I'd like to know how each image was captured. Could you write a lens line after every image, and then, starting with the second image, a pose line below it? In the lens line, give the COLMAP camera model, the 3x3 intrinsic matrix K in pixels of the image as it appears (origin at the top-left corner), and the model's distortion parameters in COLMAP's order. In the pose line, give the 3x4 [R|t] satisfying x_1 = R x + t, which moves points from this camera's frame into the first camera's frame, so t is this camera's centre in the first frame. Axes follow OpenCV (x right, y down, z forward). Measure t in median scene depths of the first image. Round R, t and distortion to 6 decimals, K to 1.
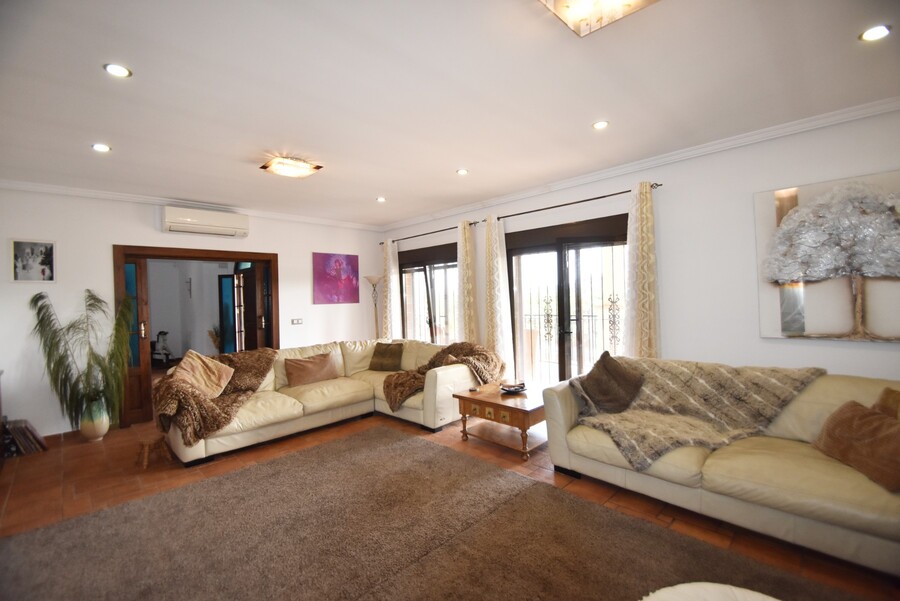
lens RADIAL K [[392.8, 0, 459.0], [0, 392.8, 298.5], [0, 0, 1]] dist [-0.005089, -0.005964]
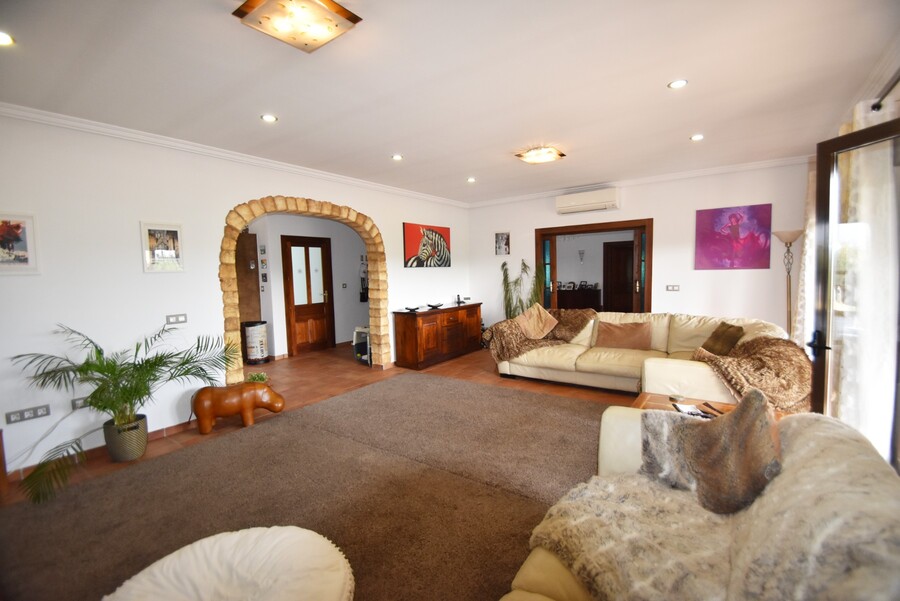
lens RADIAL K [[392.8, 0, 447.4], [0, 392.8, 298.9], [0, 0, 1]] dist [-0.005089, -0.005964]
pose [[0.151493, 0.091691, -0.984197, 0.607178], [0.016893, 0.995303, 0.095326, -0.019850], [0.988314, -0.031067, 0.149232, 0.450380]]
